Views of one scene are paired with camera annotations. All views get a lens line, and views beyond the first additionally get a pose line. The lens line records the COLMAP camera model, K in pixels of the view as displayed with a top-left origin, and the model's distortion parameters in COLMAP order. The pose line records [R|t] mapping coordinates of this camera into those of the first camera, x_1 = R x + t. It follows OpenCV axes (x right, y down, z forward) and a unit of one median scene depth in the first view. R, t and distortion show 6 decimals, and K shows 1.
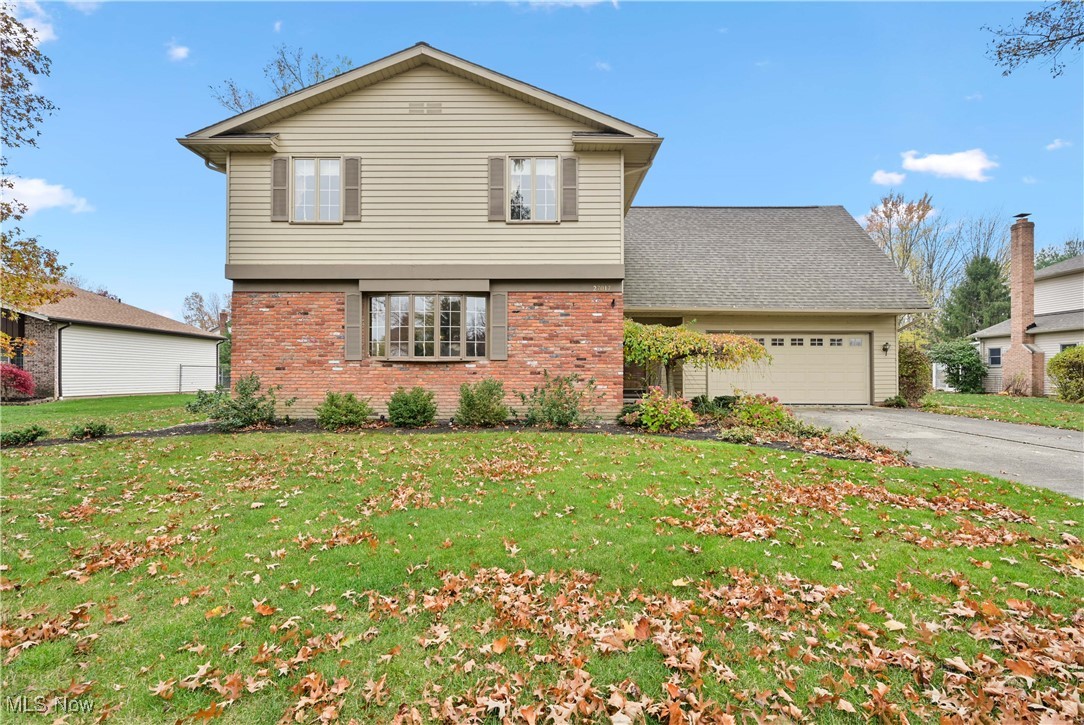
lens RADIAL K [[501.5, 0, 543.4], [0, 501.5, 364.8], [0, 0, 1]] dist [-0.004948, -0.001375]
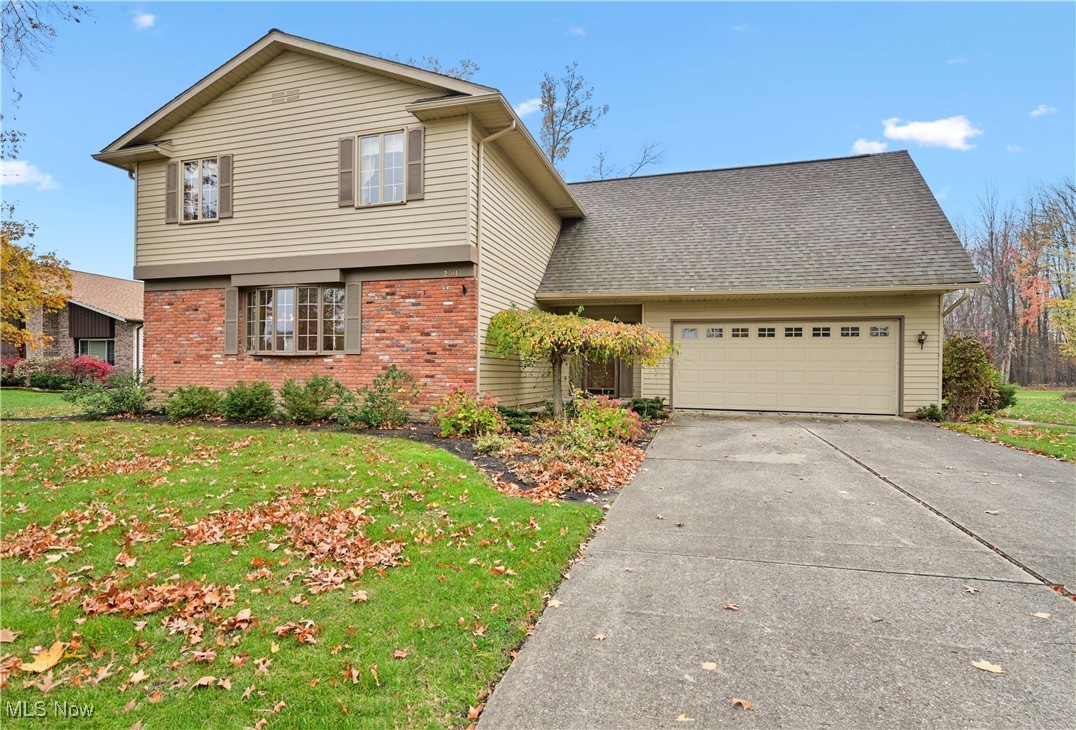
lens RADIAL K [[526.0, 0, 539.1], [0, 526.0, 368.0], [0, 0, 1]] dist [-0.005291, 0.001083]
pose [[0.958781, 0.007900, -0.284036, 0.527896], [-0.004310, 0.999903, 0.013261, 0.001770], [0.284113, -0.011490, 0.958722, 0.150583]]
